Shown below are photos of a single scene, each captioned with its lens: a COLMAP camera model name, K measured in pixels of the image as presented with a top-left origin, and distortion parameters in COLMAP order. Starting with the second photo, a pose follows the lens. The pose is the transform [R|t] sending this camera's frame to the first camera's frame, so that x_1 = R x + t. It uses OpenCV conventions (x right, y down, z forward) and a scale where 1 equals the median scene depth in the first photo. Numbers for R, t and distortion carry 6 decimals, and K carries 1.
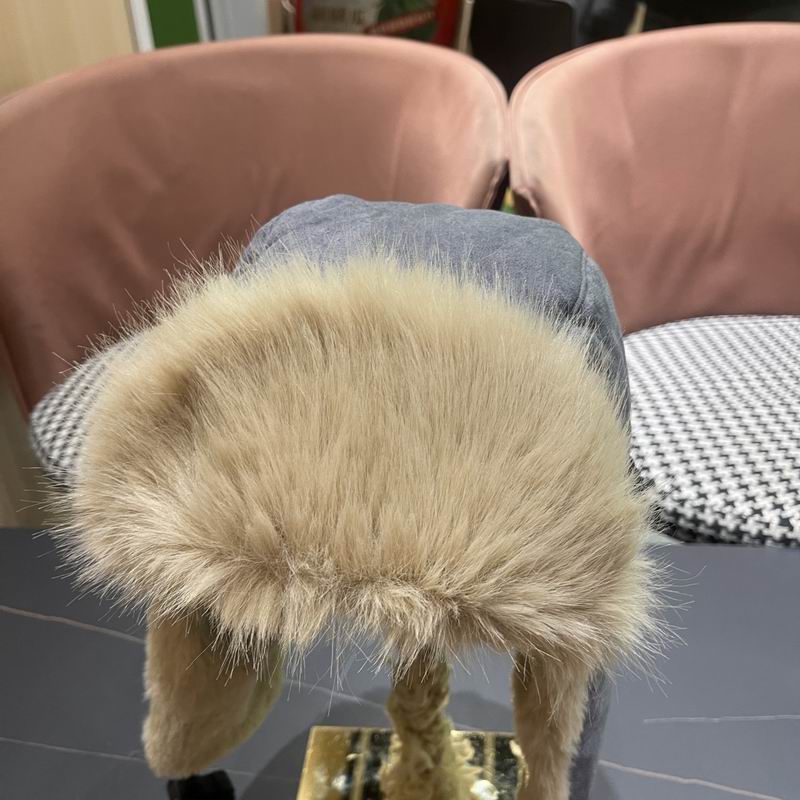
lens RADIAL K [[838.6, 0, 406.5], [0, 838.6, 410.6], [0, 0, 1]] dist [0.019806, 0.000000]
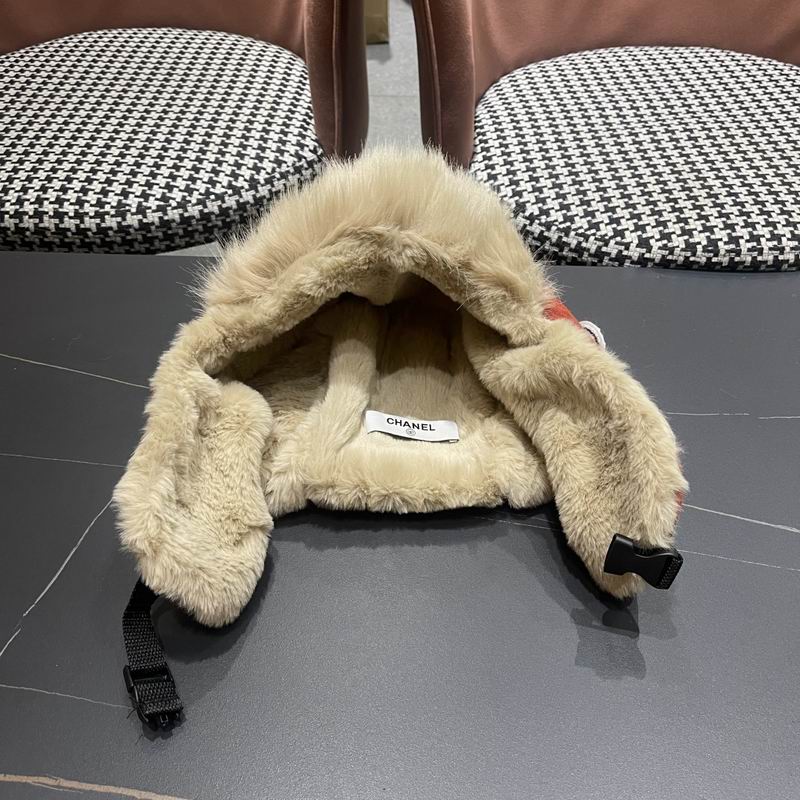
lens RADIAL K [[838.6, 0, 405.6], [0, 838.6, 407.0], [0, 0, 1]] dist [0.019806, 0.000000]
pose [[0.998899, -0.000503, 0.046907, 0.110204], [-0.010709, 0.971091, 0.238468, 0.080530], [-0.045671, -0.238708, 0.970017, -0.004949]]
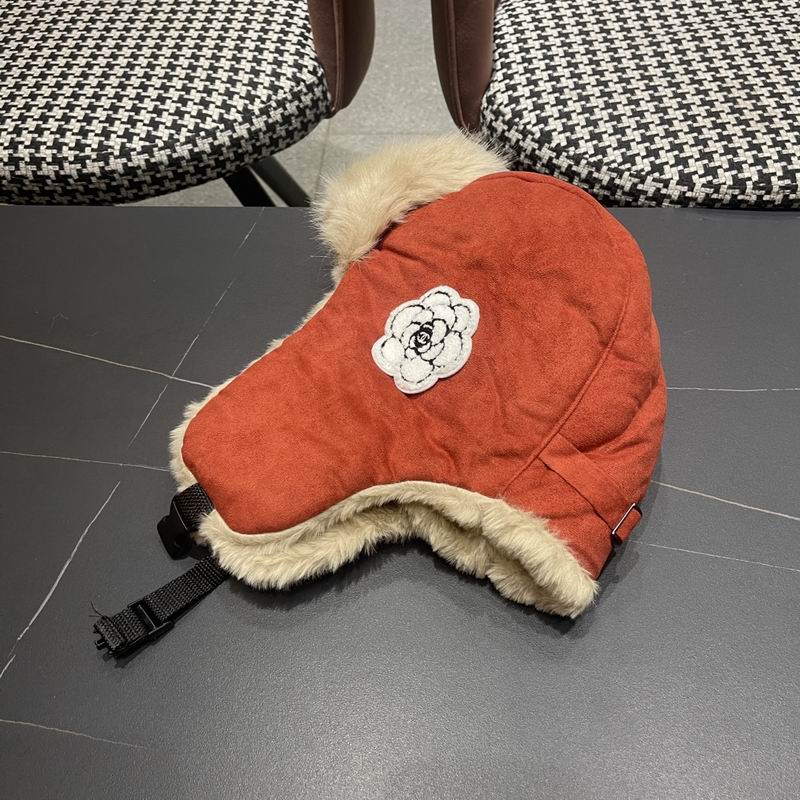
lens RADIAL K [[838.6, 0, 400.2], [0, 838.6, 411.5], [0, 0, 1]] dist [0.019806, 0.000000]
pose [[0.999630, -0.024900, 0.010919, 0.122638], [0.018918, 0.925433, 0.378438, 0.016017], [-0.019528, -0.378092, 0.925562, 0.083710]]
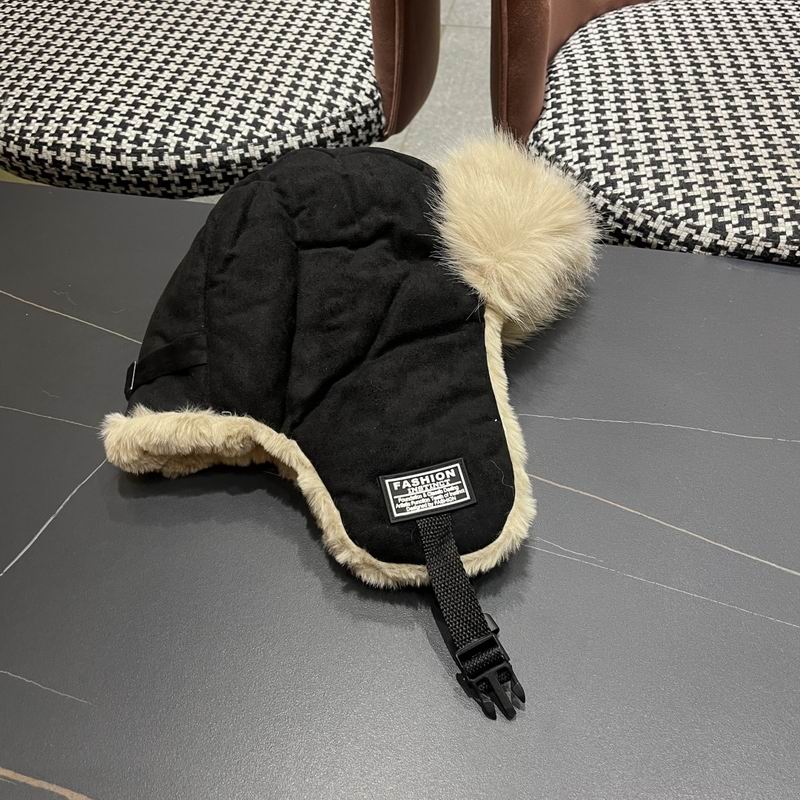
lens RADIAL K [[838.6, 0, 399.1], [0, 838.6, 408.5], [0, 0, 1]] dist [0.019806, 0.000000]
pose [[0.993872, 0.094468, -0.057394, 0.170539], [-0.071373, 0.944938, 0.319371, 0.049549], [0.084404, -0.313317, 0.945890, 0.068442]]
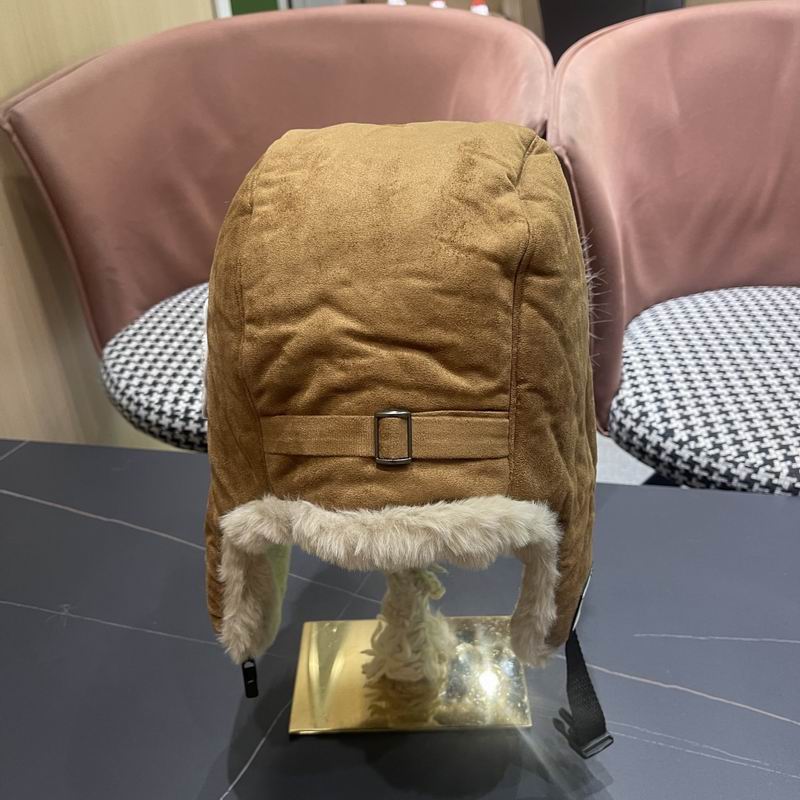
lens RADIAL K [[838.6, 0, 410.1], [0, 838.6, 406.7], [0, 0, 1]] dist [0.019806, 0.000000]
pose [[0.996167, 0.047444, -0.073486, 0.042971], [-0.046442, 0.998804, 0.015291, 0.052675], [0.074123, -0.011819, 0.997179, -0.073690]]
